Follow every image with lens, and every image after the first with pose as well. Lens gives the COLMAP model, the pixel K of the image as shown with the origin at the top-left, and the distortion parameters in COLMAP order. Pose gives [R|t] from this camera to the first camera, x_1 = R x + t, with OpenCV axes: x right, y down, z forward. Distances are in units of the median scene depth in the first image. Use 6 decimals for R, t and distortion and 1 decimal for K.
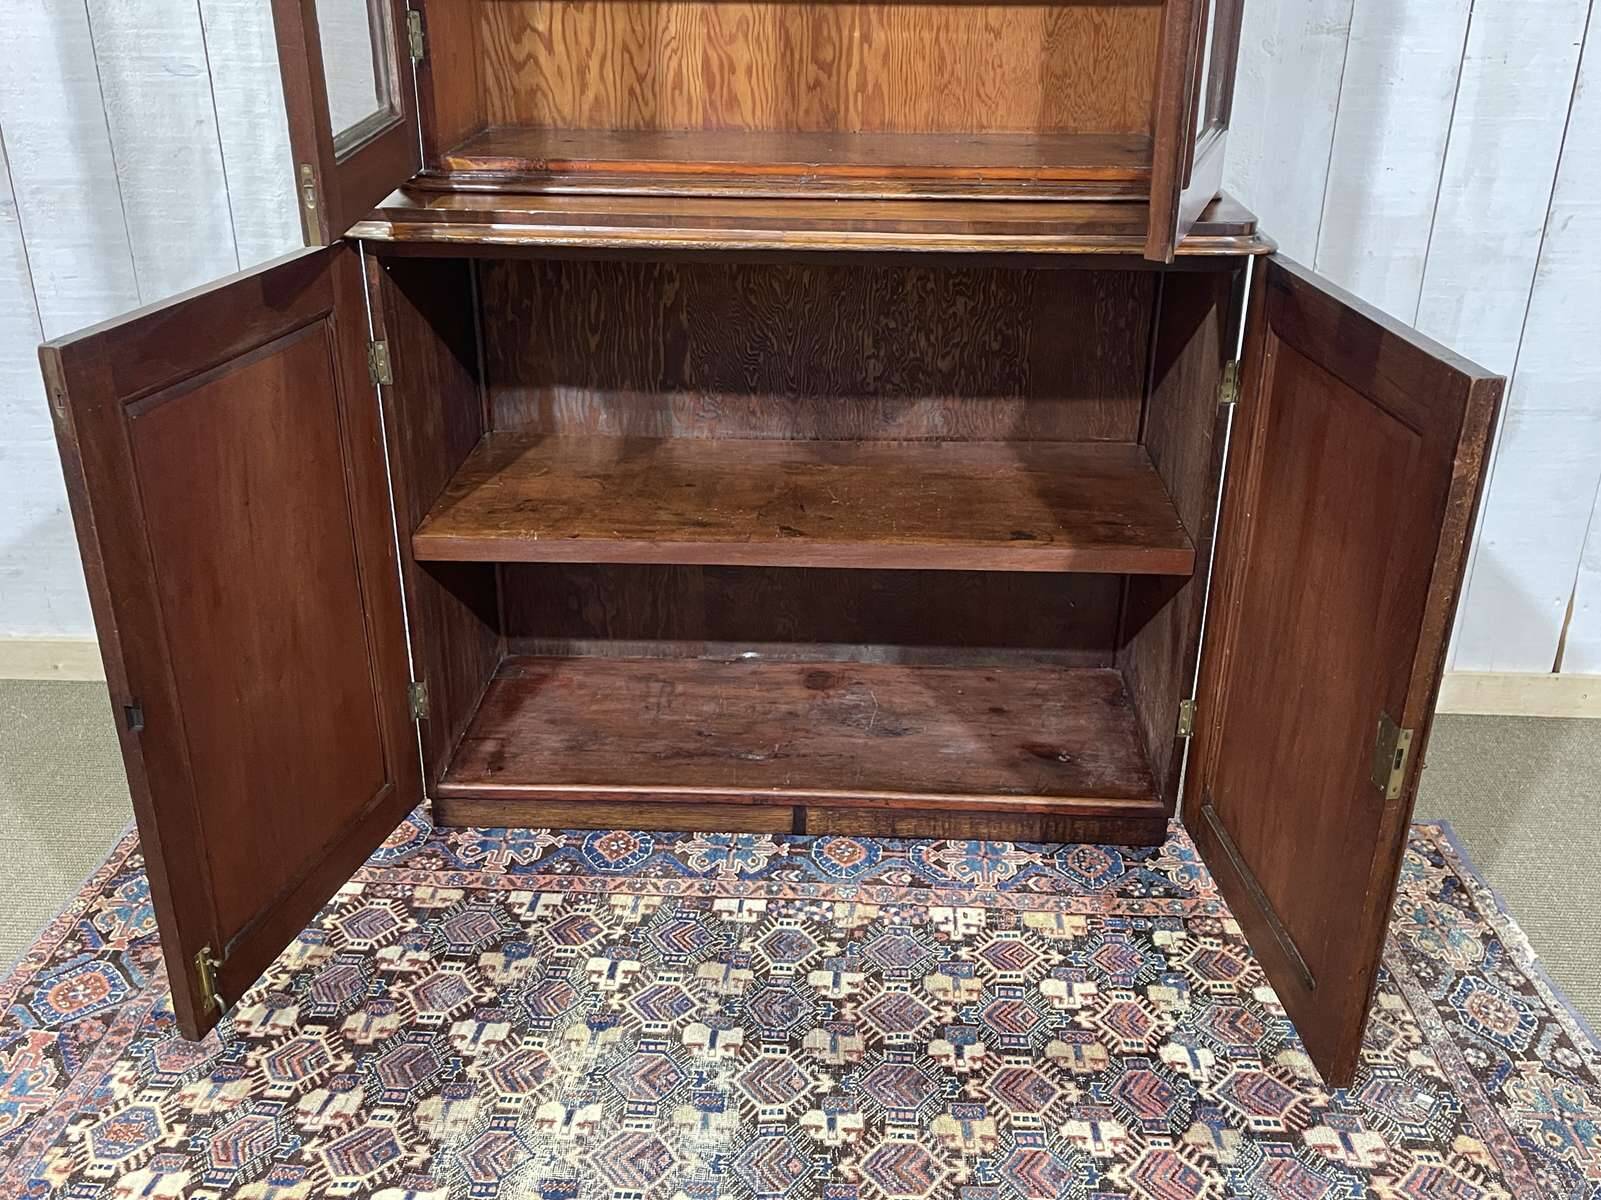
lens RADIAL K [[1510.4, 0, 813.4], [0, 1510.4, 597.5], [0, 0, 1]] dist [0.075330, -0.106090]
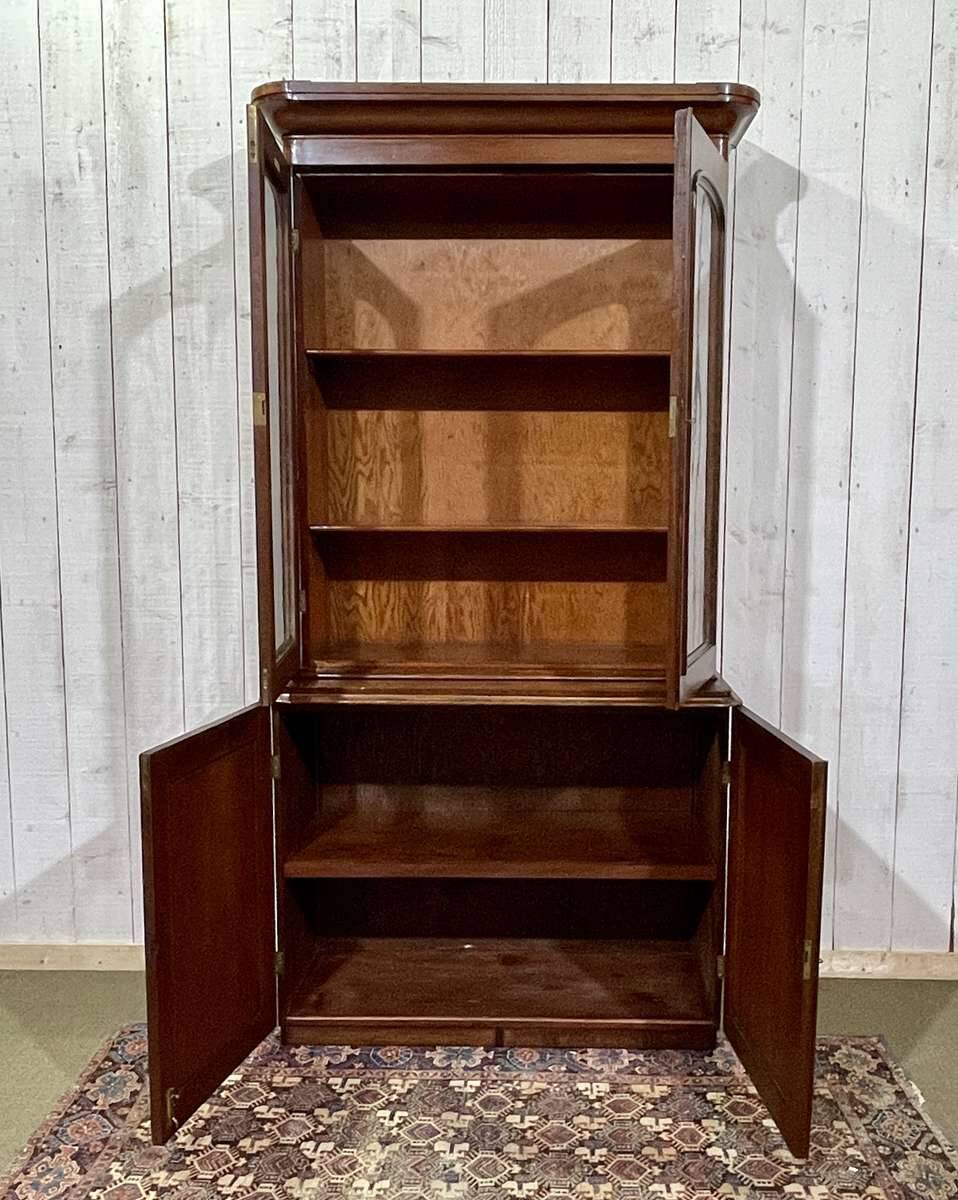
lens RADIAL K [[1181.1, 0, 526.1], [0, 1181.1, 613.8], [0, 0, 1]] dist [0.009400, -0.009636]
pose [[0.999763, -0.006187, 0.020885, -0.004474], [0.012199, 0.953385, -0.301509, 0.101225], [-0.018046, 0.301692, 0.953235, -0.418823]]
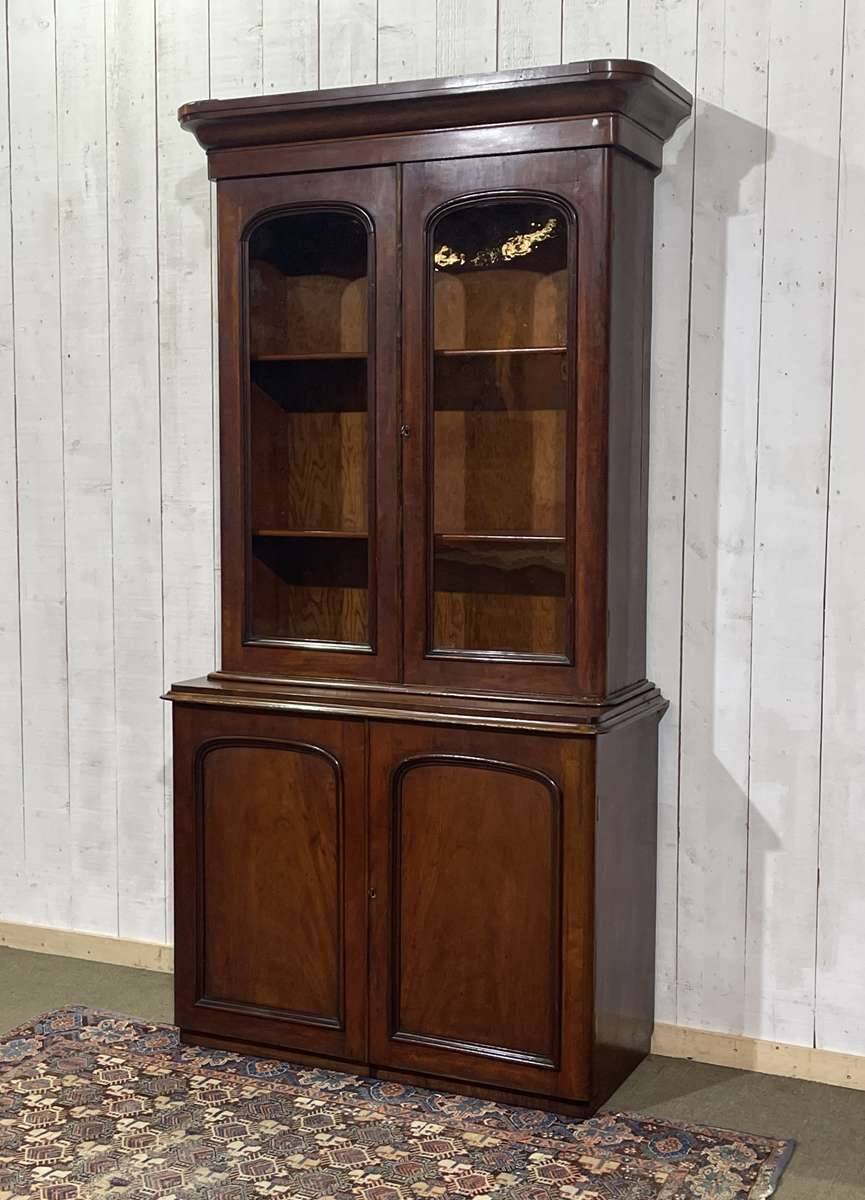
lens RADIAL K [[1543.2, 0, 429.6], [0, 1543.2, 607.8], [0, 0, 1]] dist [0.060546, -0.092471]
pose [[0.923767, 0.031743, -0.381637, 0.698317], [-0.154581, 0.942671, -0.295762, 0.174801], [0.350370, 0.332209, 0.875716, -0.615624]]
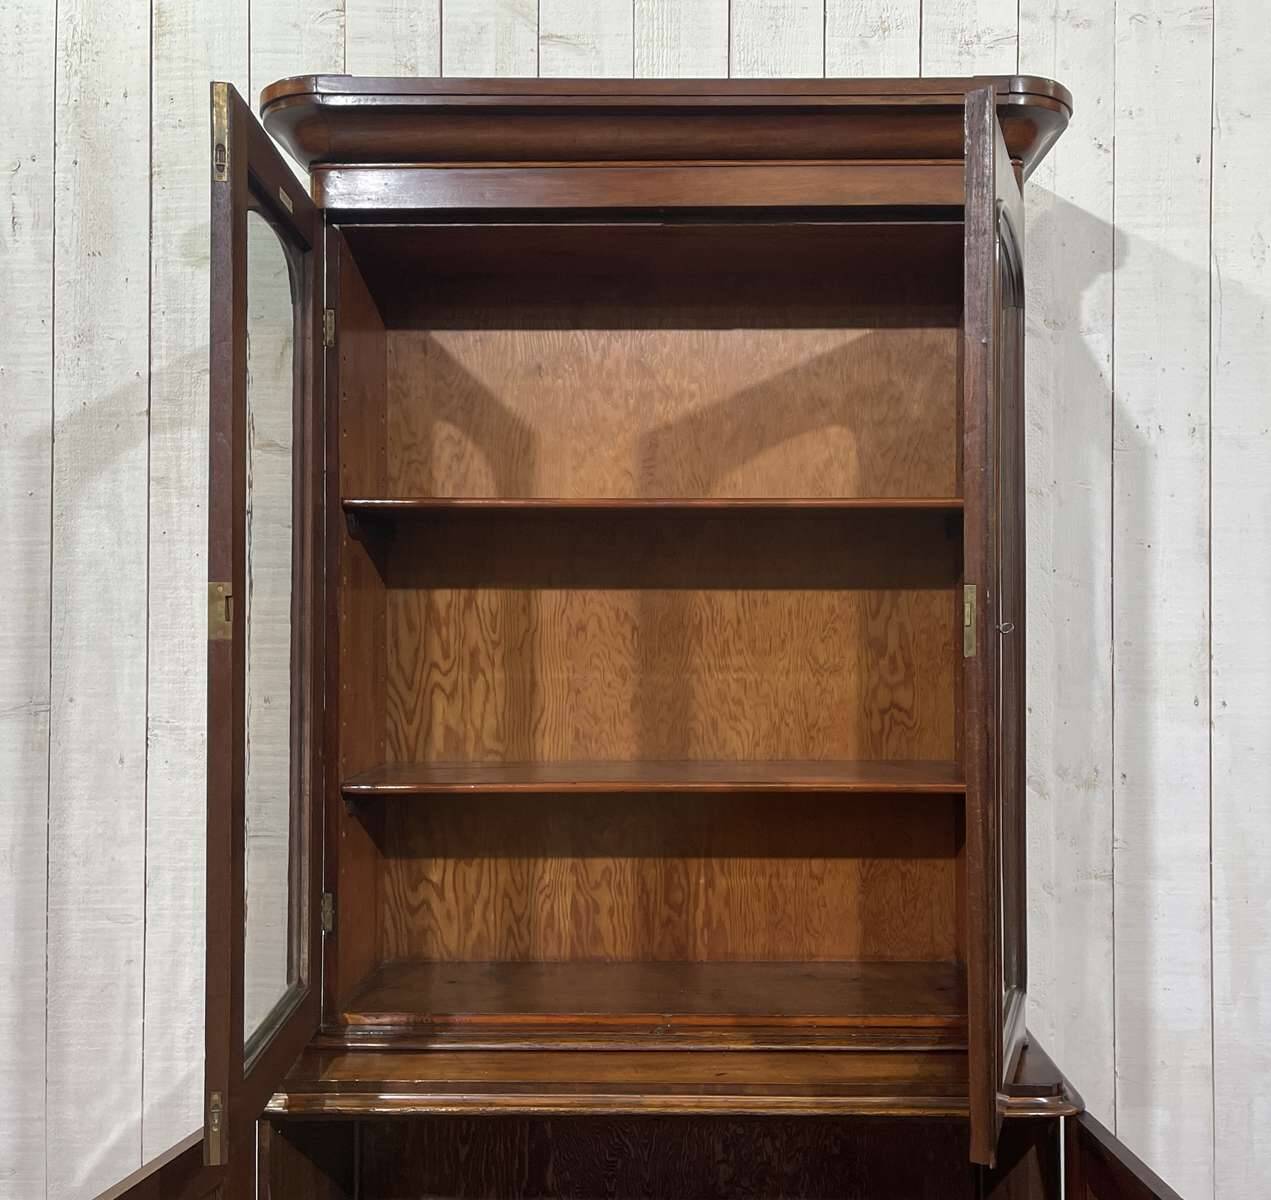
lens RADIAL K [[1334.1, 0, 694.6], [0, 1334.1, 598.6], [0, 0, 1]] dist [0.028060, 0.007560]
pose [[0.999597, -0.007413, 0.027401, -0.004654], [0.018348, 0.905283, -0.424413, -0.134226], [-0.021659, 0.424745, 0.905054, -0.037231]]
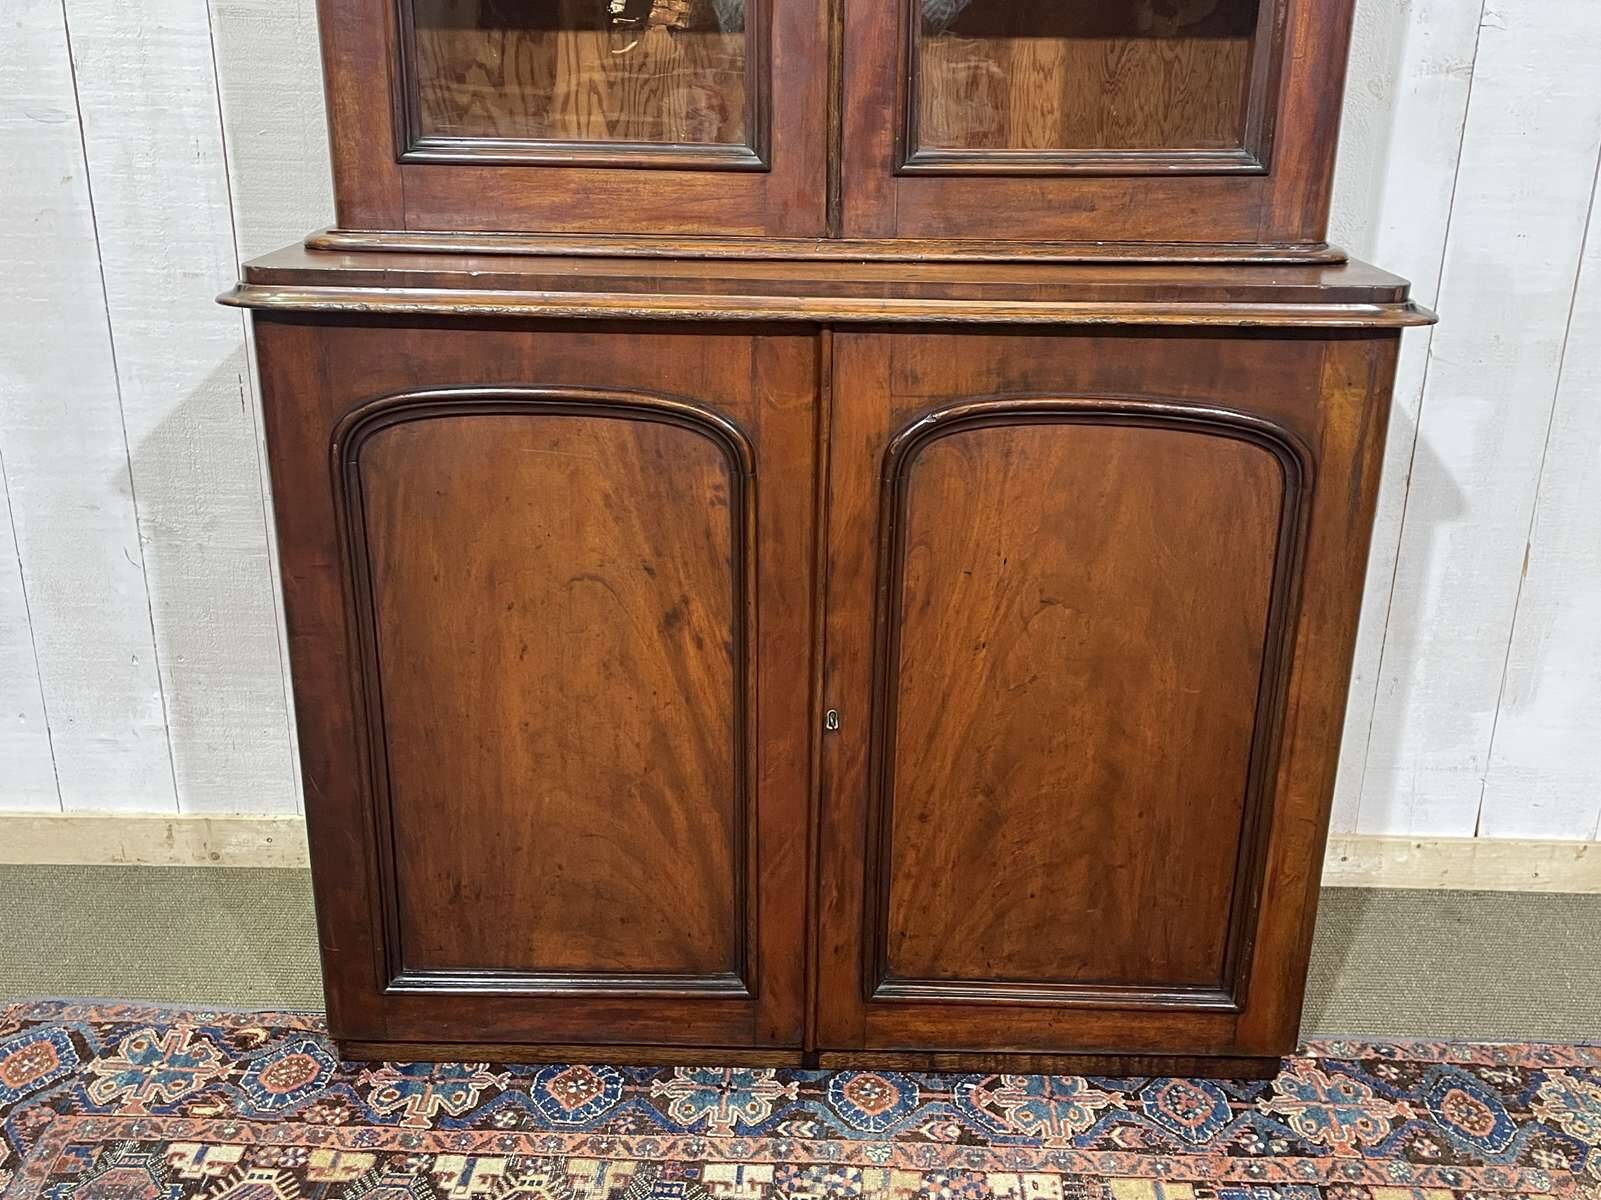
lens RADIAL K [[1563.3, 0, 800.5], [0, 1563.3, 600.0], [0, 0, 1]] dist [0.021846, 0.019213]
pose [[0.999774, -0.003525, 0.020952, -0.032618], [0.005101, 0.997121, -0.075653, -0.024188], [-0.020625, 0.075743, 0.996914, 0.190885]]
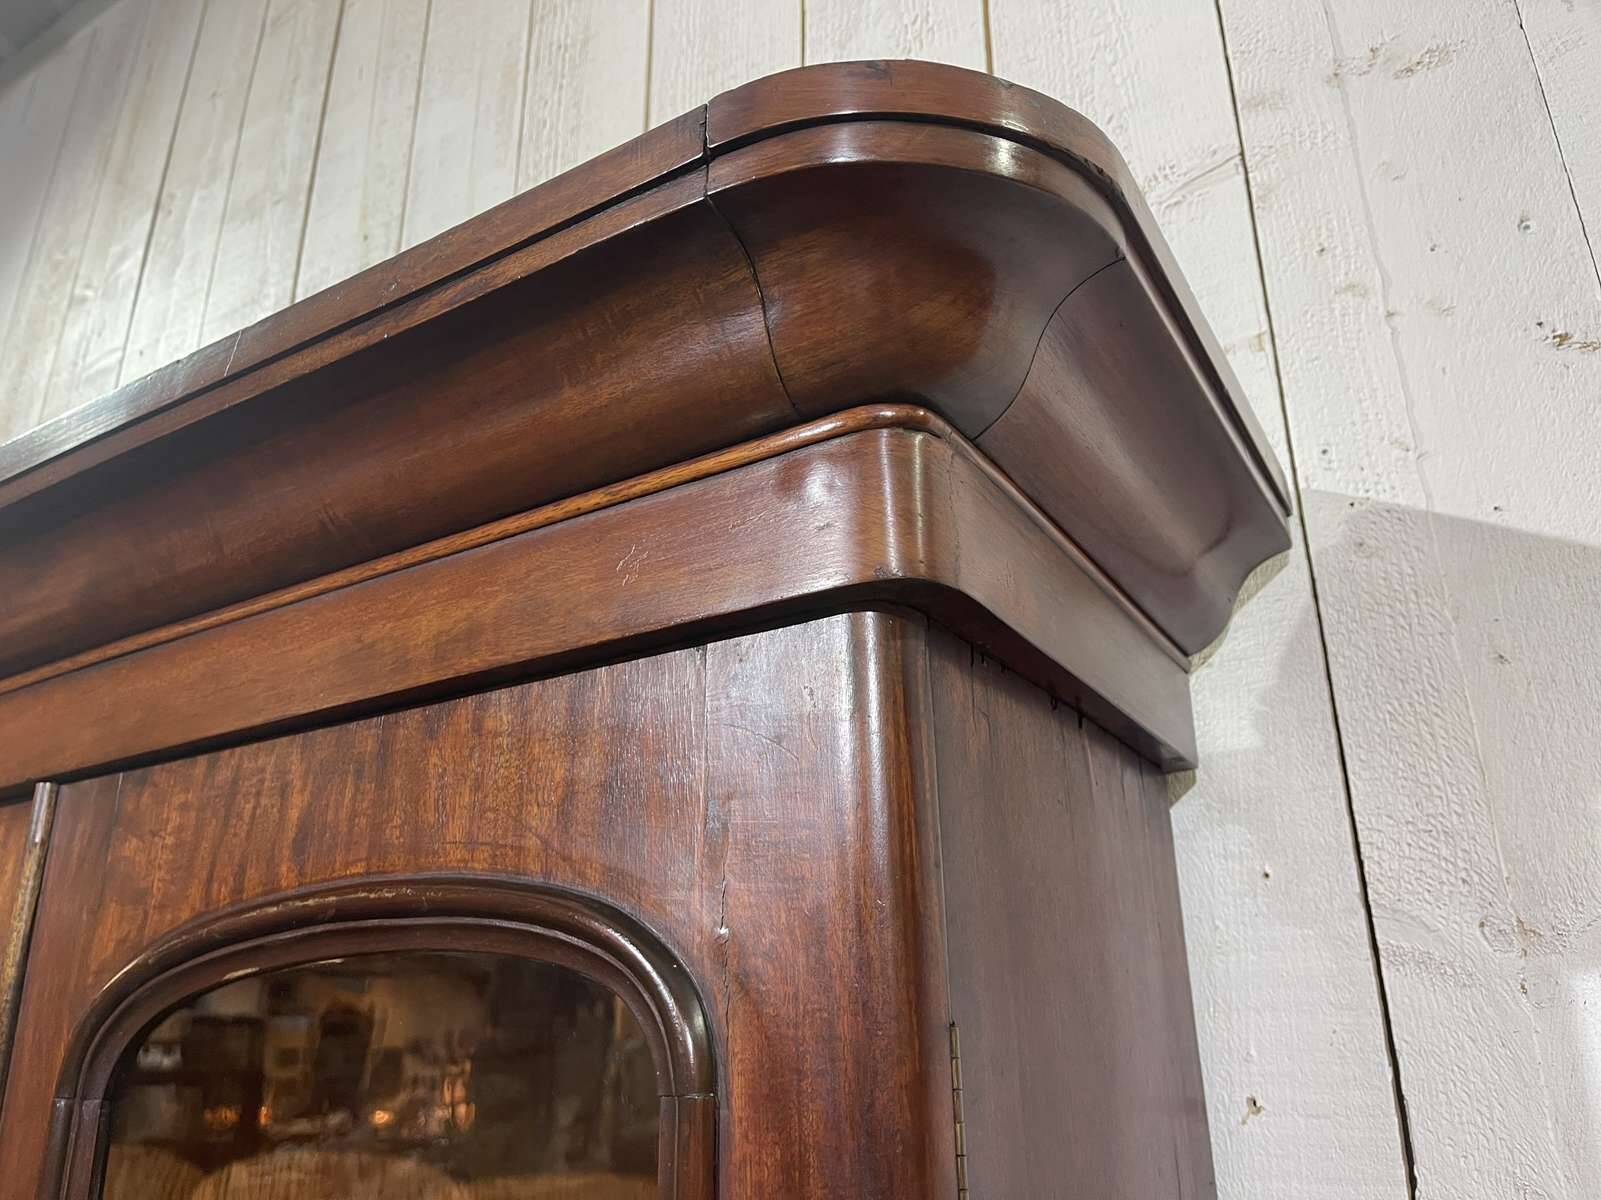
lens RADIAL K [[1235.6, 0, 800.5], [0, 1235.6, 600.0], [0, 0, 1]] dist [0.002671, 0.001359]
pose [[0.871565, -0.195872, -0.449453, 0.322150], [-0.184609, 0.718146, -0.670959, -0.637479], [0.454195, 0.667758, 0.589751, 0.566787]]
